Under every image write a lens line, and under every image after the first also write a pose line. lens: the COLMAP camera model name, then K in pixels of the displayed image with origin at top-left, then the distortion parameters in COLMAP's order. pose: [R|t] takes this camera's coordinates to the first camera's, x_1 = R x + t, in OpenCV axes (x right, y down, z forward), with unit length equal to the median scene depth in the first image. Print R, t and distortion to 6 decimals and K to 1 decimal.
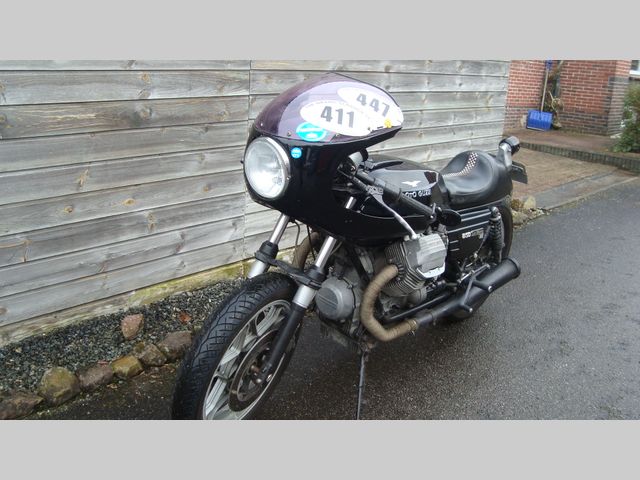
lens RADIAL K [[623.8, 0, 315.5], [0, 623.8, 245.0], [0, 0, 1]] dist [-0.125895, 0.000000]
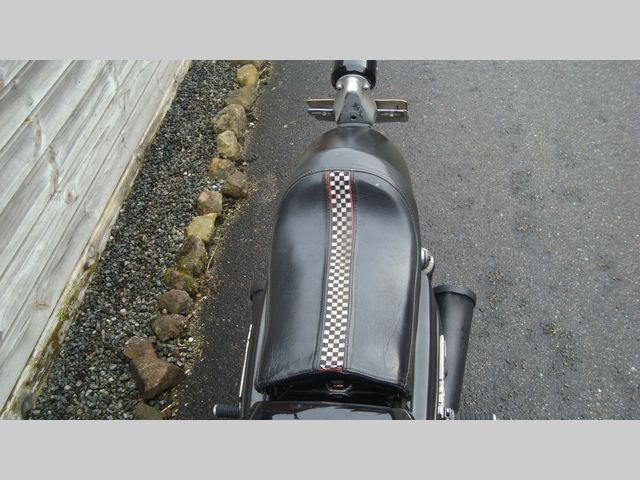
lens RADIAL K [[623.8, 0, 319.9], [0, 623.8, 237.5], [0, 0, 1]] dist [-0.125895, 0.000000]
pose [[0.768465, -0.559891, 0.309811, 0.114157], [0.412892, 0.803747, 0.428382, -0.273552], [-0.488857, -0.201278, 0.848826, 0.677228]]
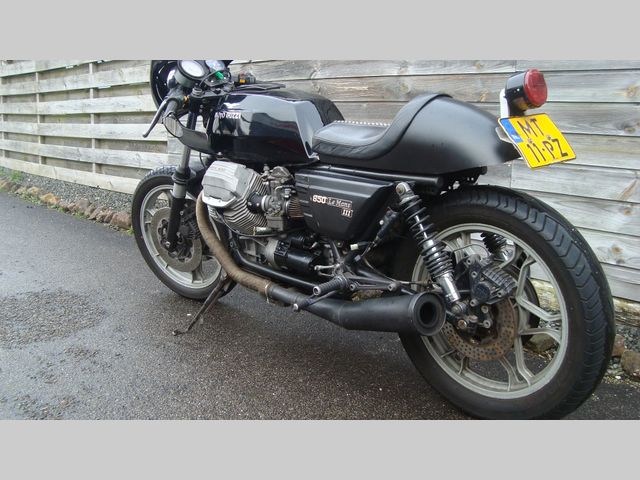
lens RADIAL K [[623.8, 0, 321.4], [0, 623.8, 240.0], [0, 0, 1]] dist [-0.125895, 0.000000]
pose [[-0.057571, 0.138237, -0.988724, 0.894531], [-0.327527, 0.932938, 0.149509, -0.074625], [0.943086, 0.332442, -0.008433, 0.964944]]
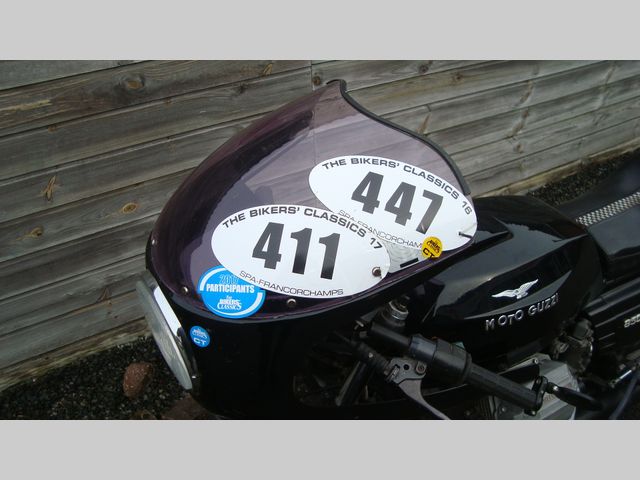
lens RADIAL K [[623.8, 0, 320.6], [0, 623.8, 238.7], [0, 0, 1]] dist [-0.125895, 0.000000]
pose [[0.961062, 0.058681, -0.270032, 0.107136], [0.004703, 0.973578, 0.228308, -0.202649], [0.276294, -0.220688, 0.935392, 0.400695]]
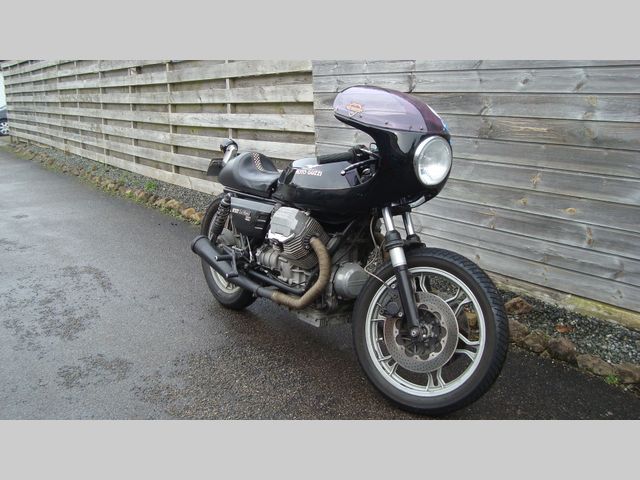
lens RADIAL K [[623.8, 0, 326.0], [0, 623.8, 241.1], [0, 0, 1]] dist [-0.125895, 0.000000]
pose [[-0.194899, 0.186733, -0.962884, 0.888068], [-0.290459, 0.926687, 0.238506, -0.158809], [0.936829, 0.326162, -0.126372, 0.764782]]
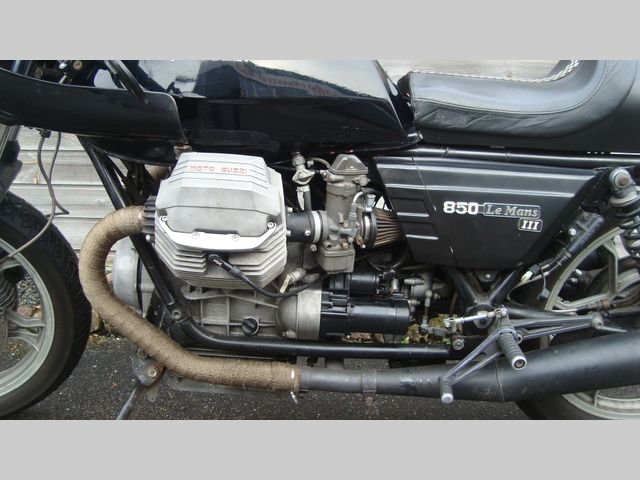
lens RADIAL K [[623.8, 0, 320.5], [0, 623.8, 238.0], [0, 0, 1]] dist [-0.125895, 0.000000]
pose [[0.683201, 0.139028, -0.716873, 0.446645], [-0.215563, 0.976358, -0.016086, 0.027870], [0.697688, 0.165521, 0.697018, 0.619819]]
